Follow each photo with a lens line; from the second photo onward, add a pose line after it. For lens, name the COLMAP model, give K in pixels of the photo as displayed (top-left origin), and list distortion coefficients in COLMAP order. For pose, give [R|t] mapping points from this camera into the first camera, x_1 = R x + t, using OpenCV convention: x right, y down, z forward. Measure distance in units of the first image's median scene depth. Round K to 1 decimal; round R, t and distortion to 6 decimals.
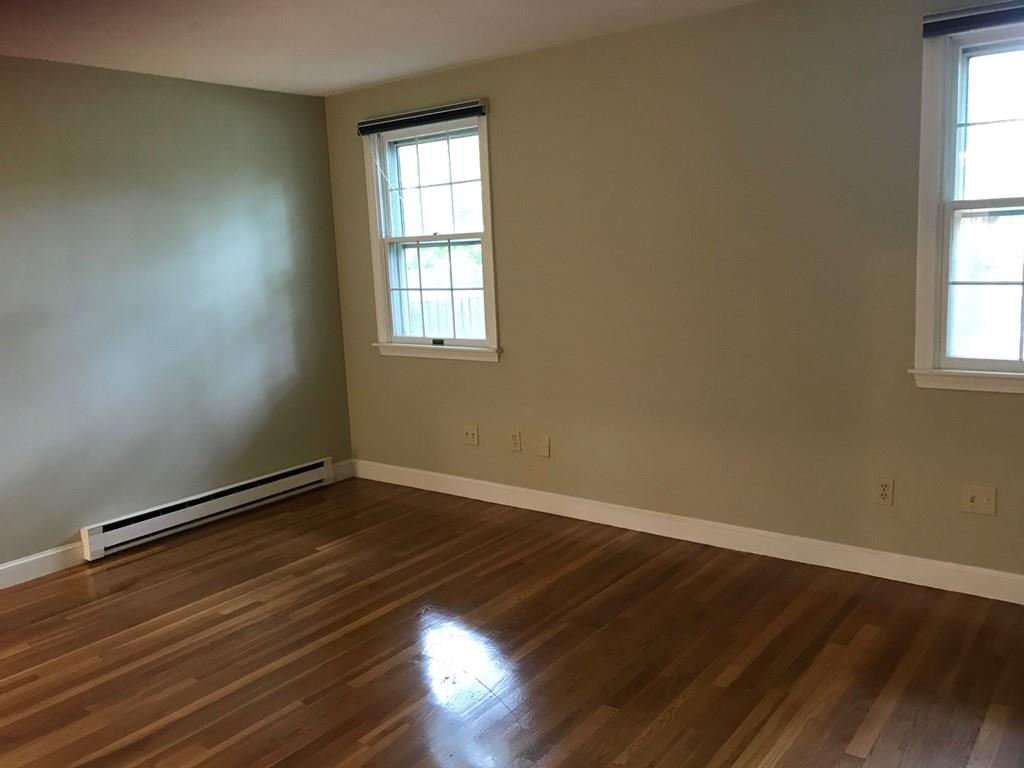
lens RADIAL K [[854.5, 0, 513.9], [0, 854.5, 369.1], [0, 0, 1]] dist [0.066938, -0.058414]
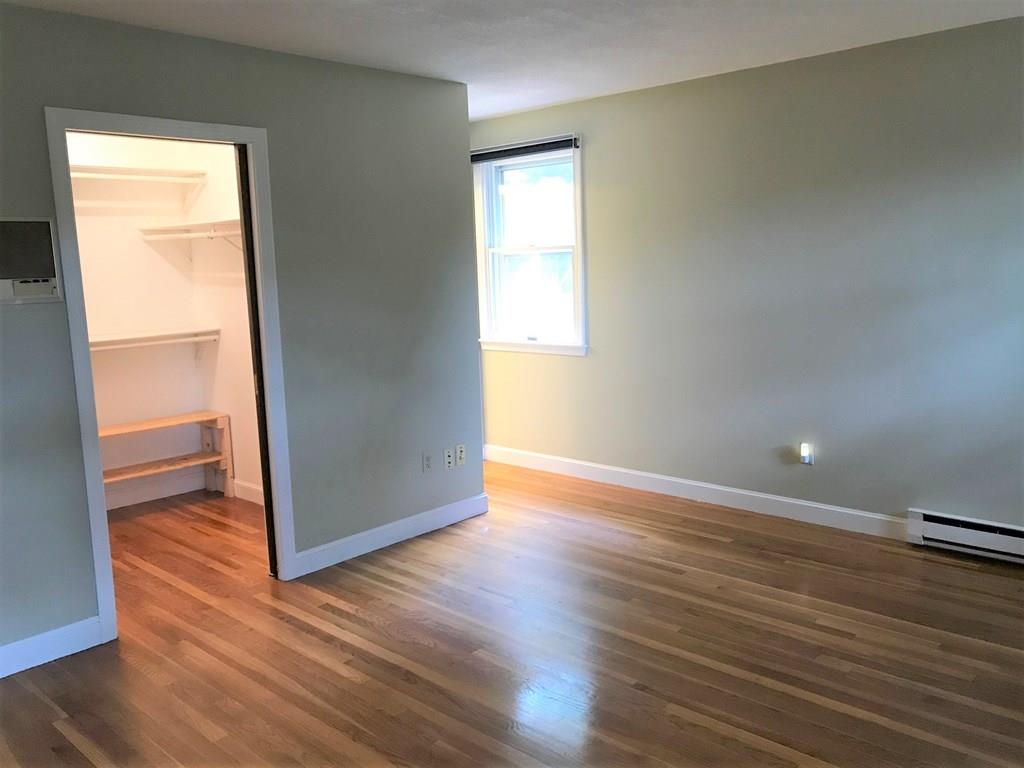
lens RADIAL K [[854.5, 0, 513.9], [0, 854.5, 369.1], [0, 0, 1]] dist [0.066938, -0.058414]
pose [[-0.080341, 0.186275, -0.979207, 0.527133], [-0.102641, 0.975614, 0.194013, -0.129966], [0.991469, 0.116095, -0.059263, 0.628369]]
